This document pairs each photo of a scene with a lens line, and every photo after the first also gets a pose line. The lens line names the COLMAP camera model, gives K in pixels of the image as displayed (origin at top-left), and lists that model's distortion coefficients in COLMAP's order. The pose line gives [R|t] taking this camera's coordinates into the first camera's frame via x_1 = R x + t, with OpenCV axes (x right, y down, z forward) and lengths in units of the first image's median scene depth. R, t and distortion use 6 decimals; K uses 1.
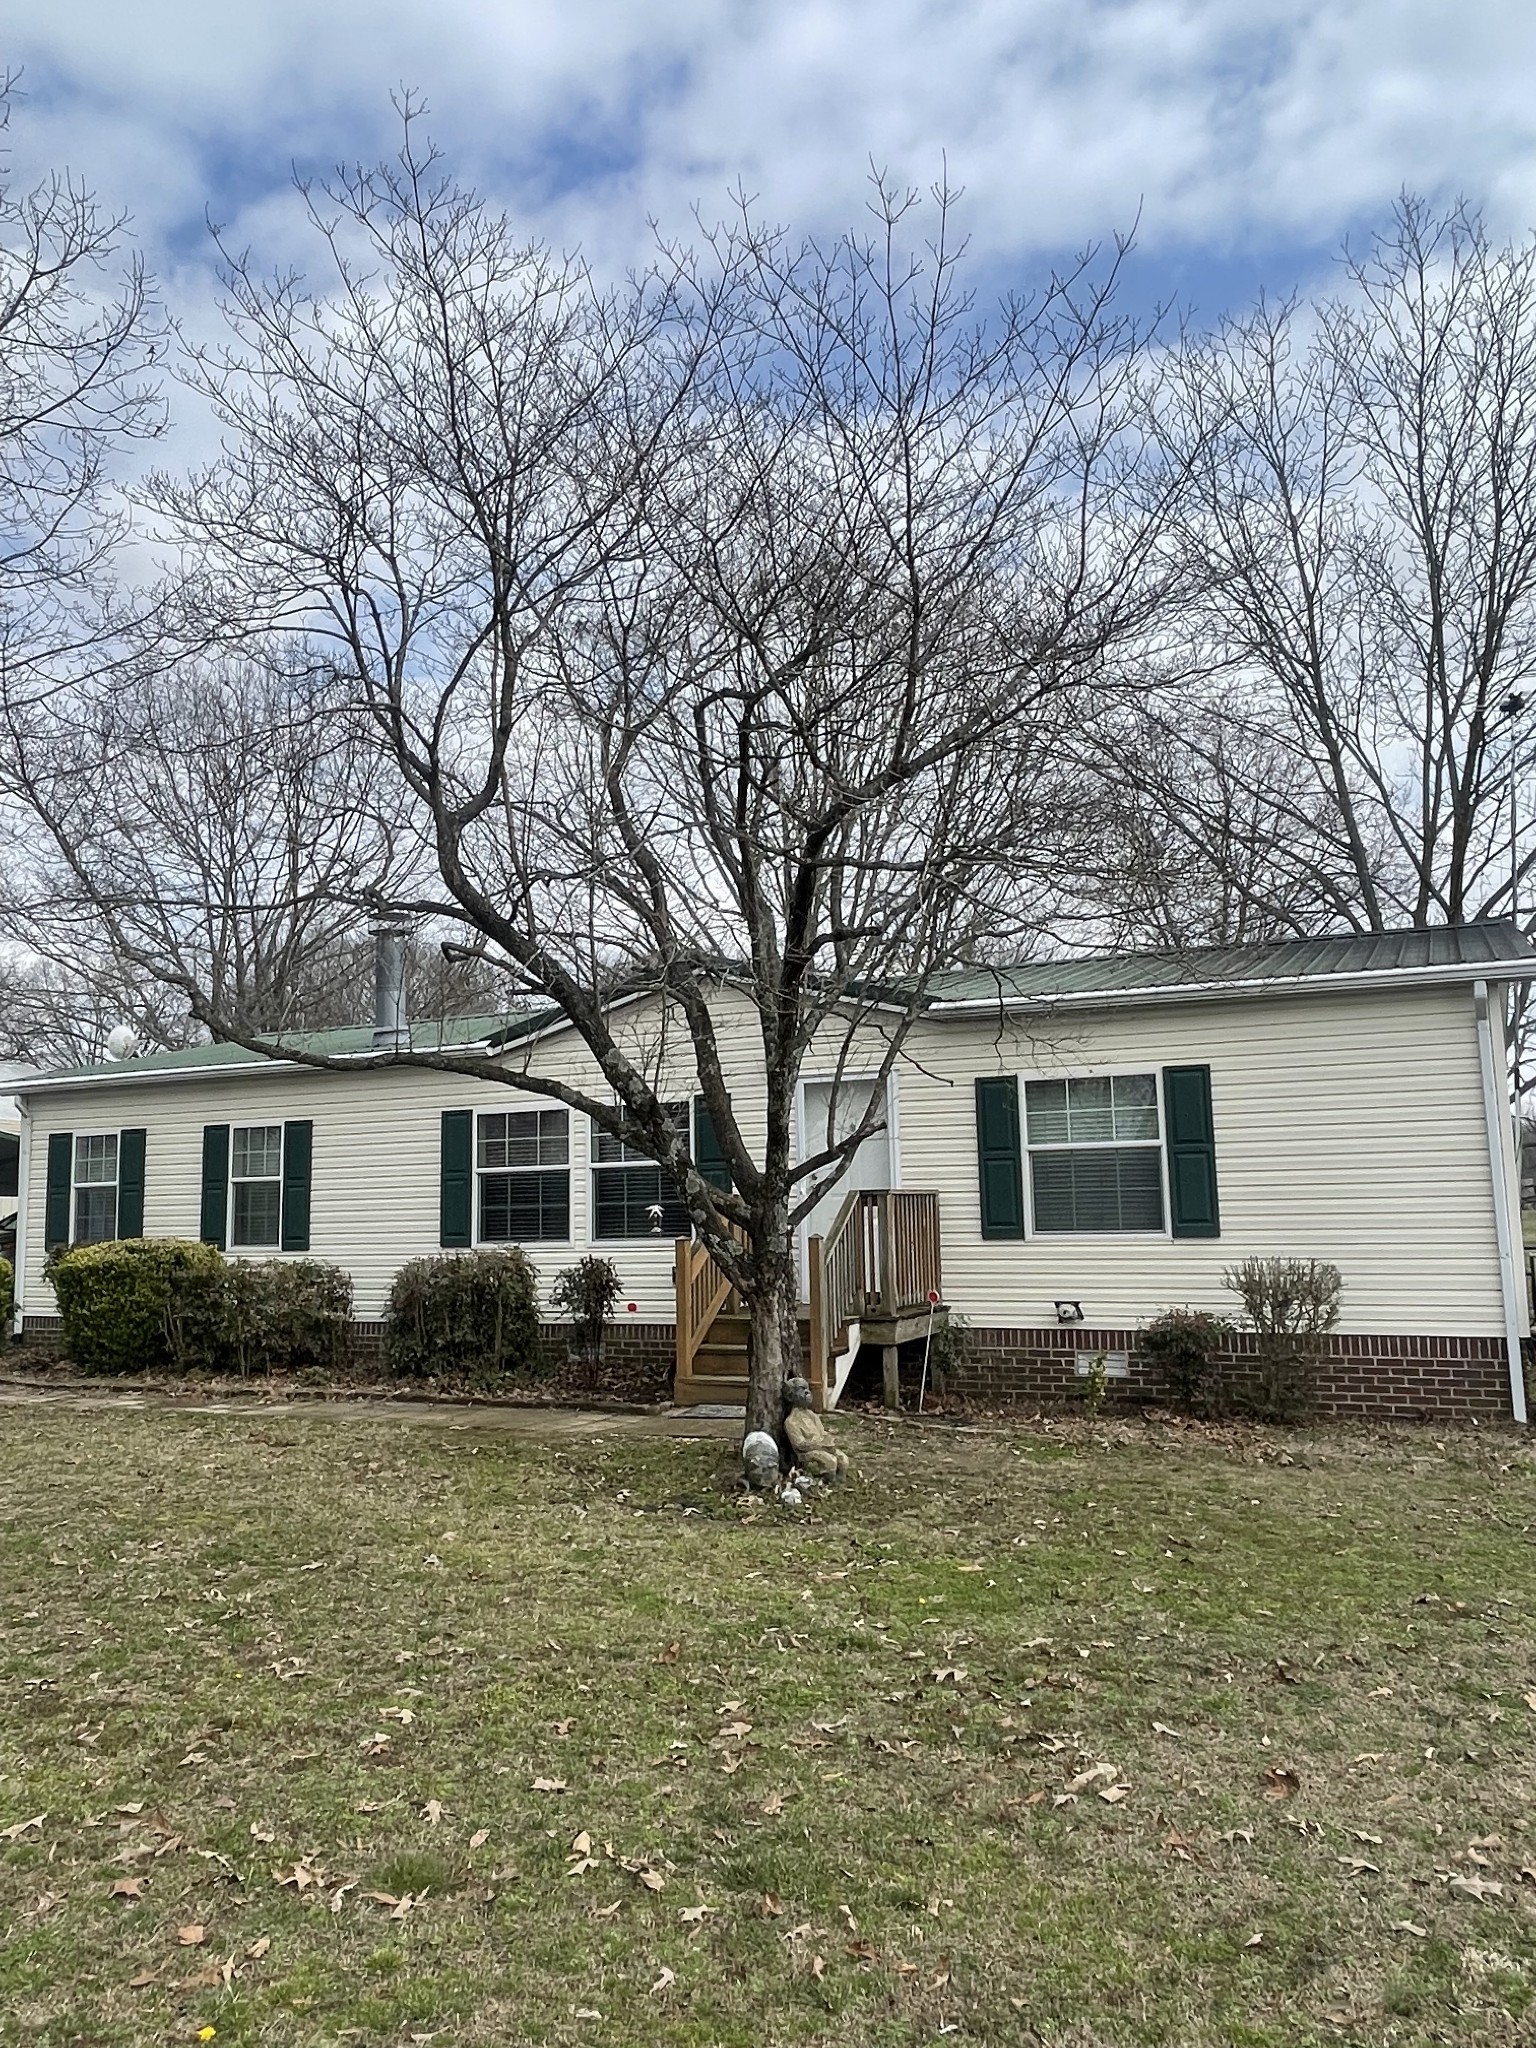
lens RADIAL K [[1412.5, 0, 768.0], [0, 1412.5, 1024.0], [0, 0, 1]] dist [-0.002205, -0.004722]
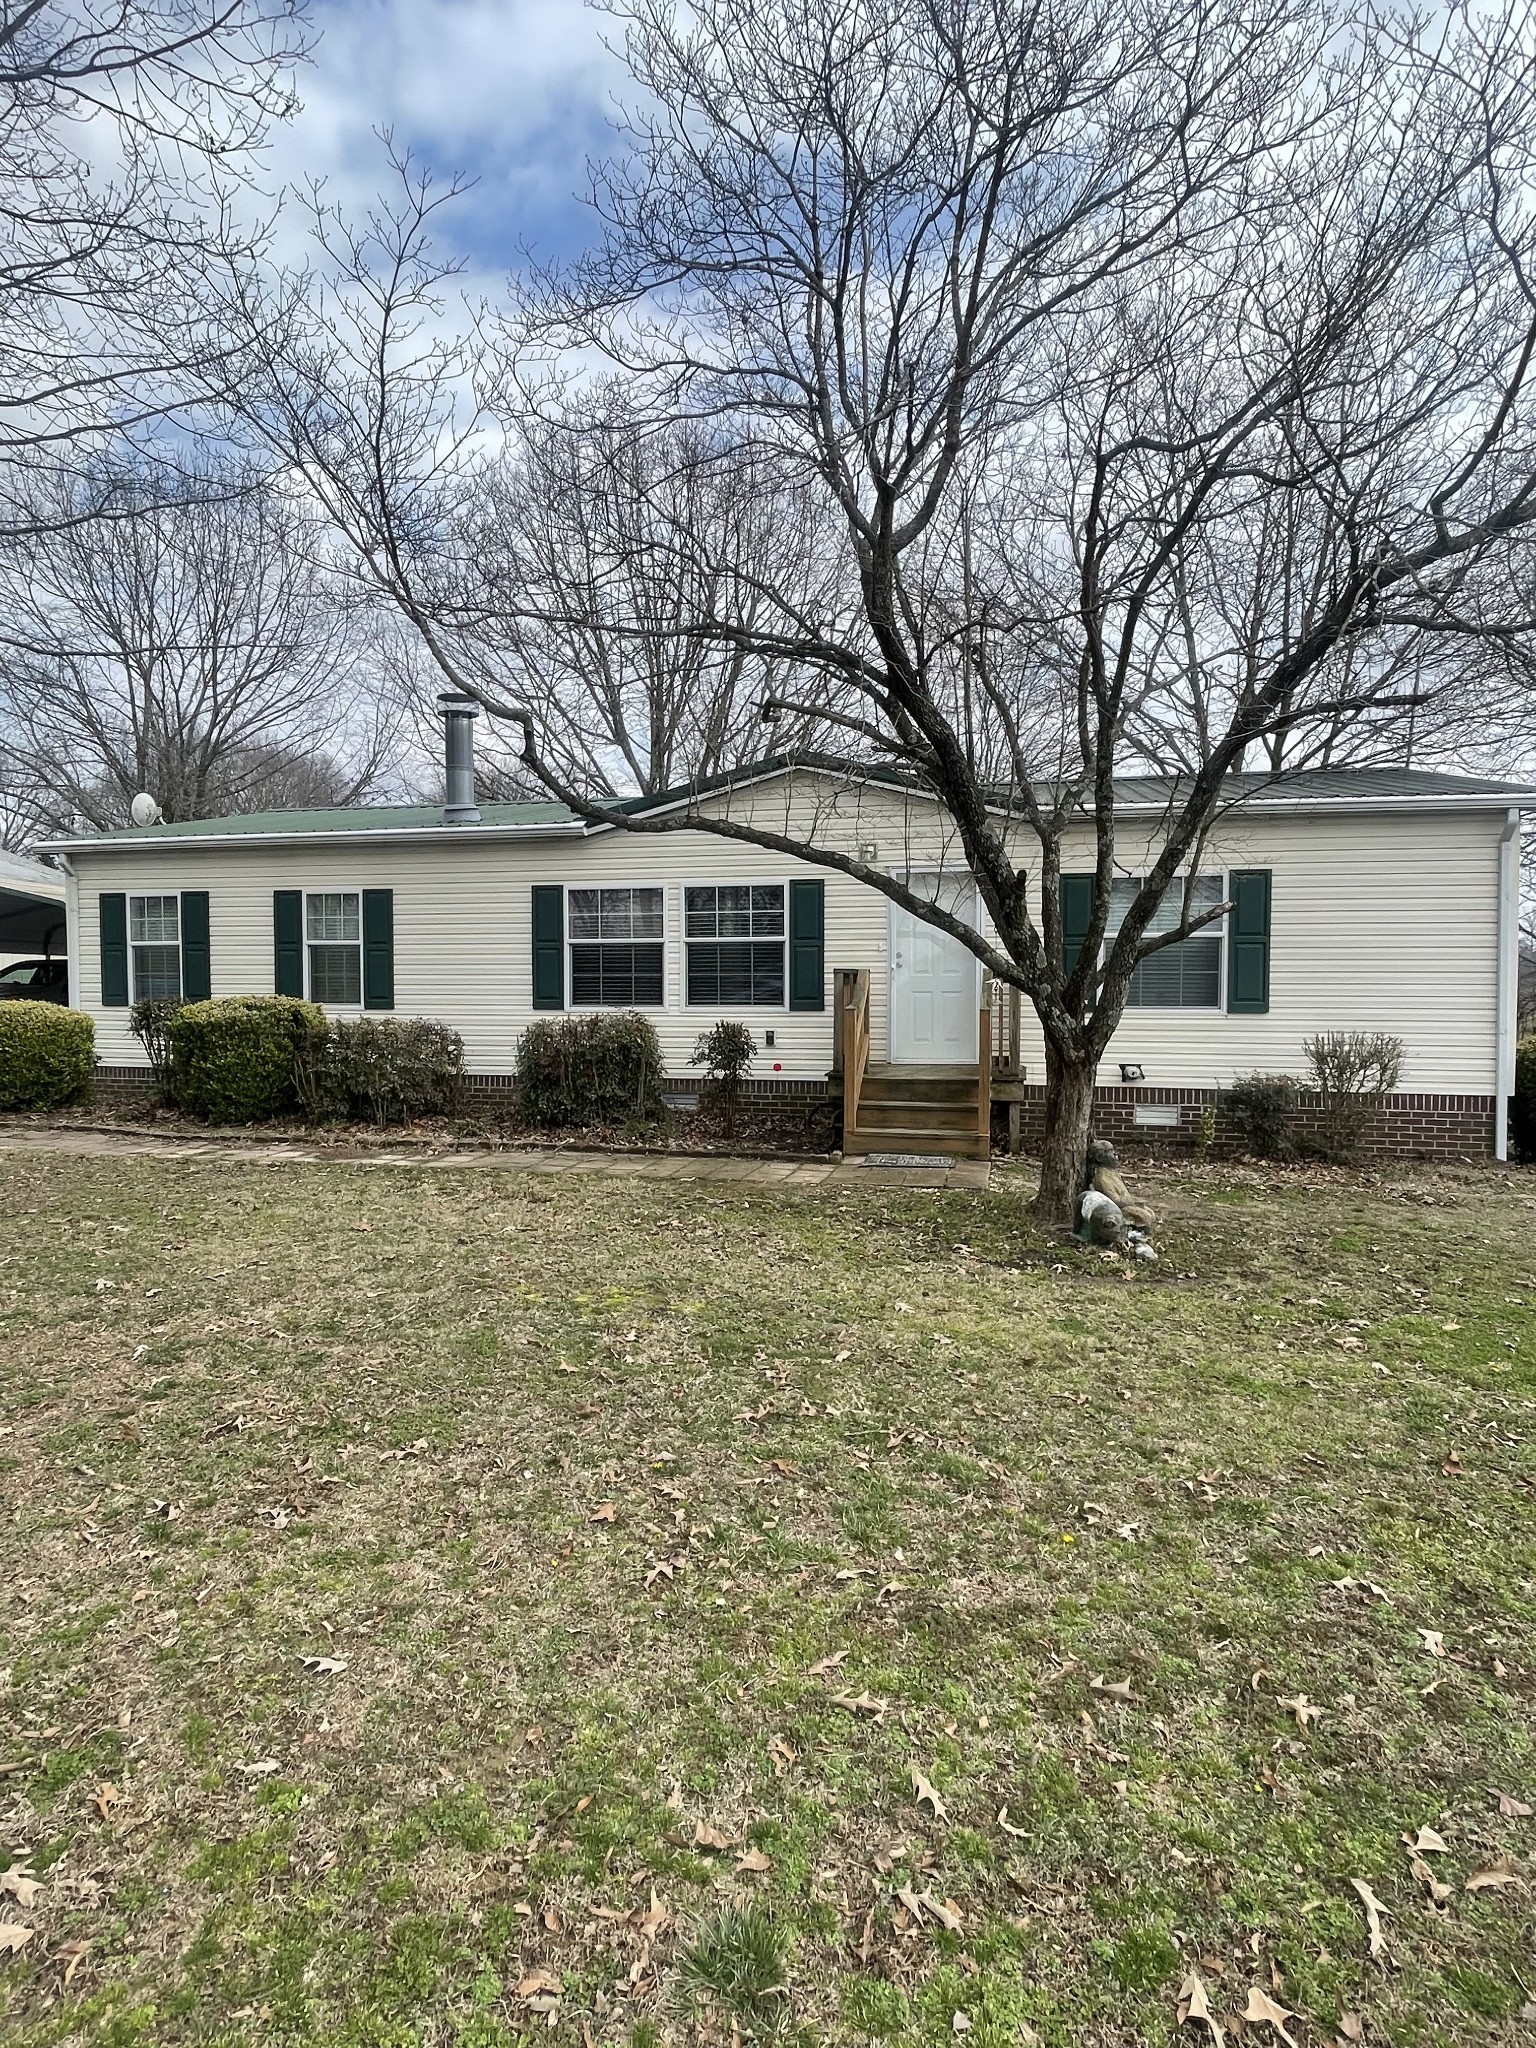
lens RADIAL K [[1074.4, 0, 768.0], [0, 1074.4, 1024.0], [0, 0, 1]] dist [0.001130, -0.000679]
pose [[0.977790, 0.013757, 0.209134, -0.228873], [-0.048898, 0.985280, 0.163806, 0.023241], [-0.203802, -0.170394, 0.964070, 0.152632]]
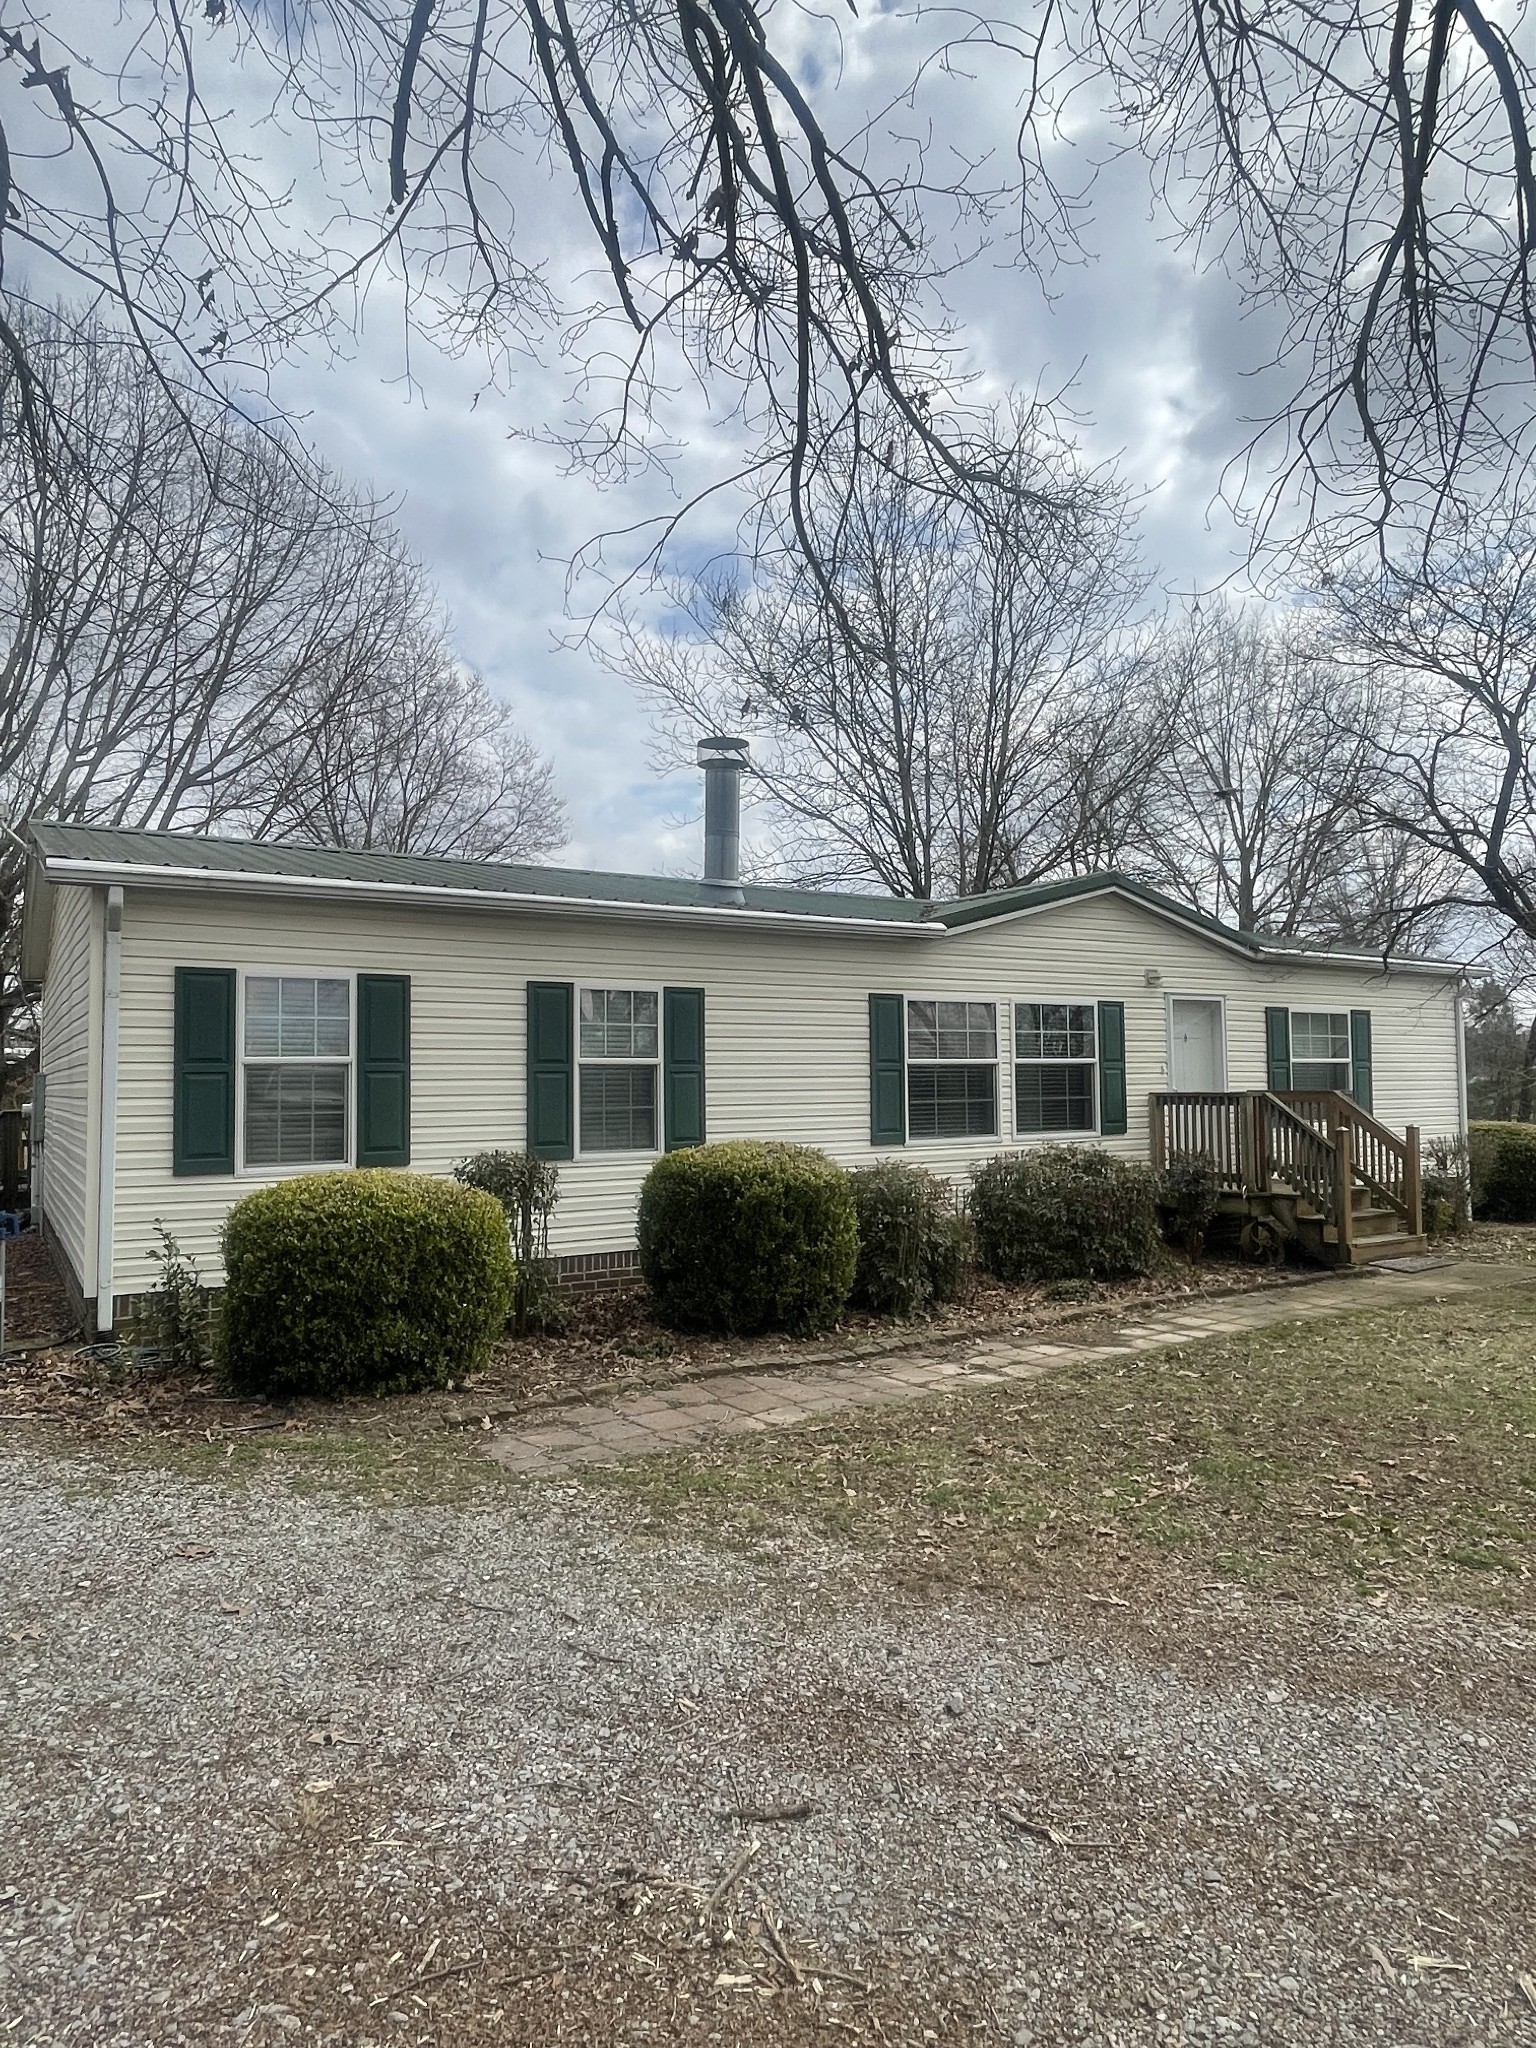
lens RADIAL K [[1633.9, 0, 1042.4], [0, 1633.9, 1021.9], [0, 0, 1]] dist [0.001783, -0.000455]
pose [[0.363702, 0.061431, 0.929487, -1.167295], [-0.102688, 0.994386, -0.025539, 0.096631], [-0.925838, -0.086159, 0.367968, 0.529125]]
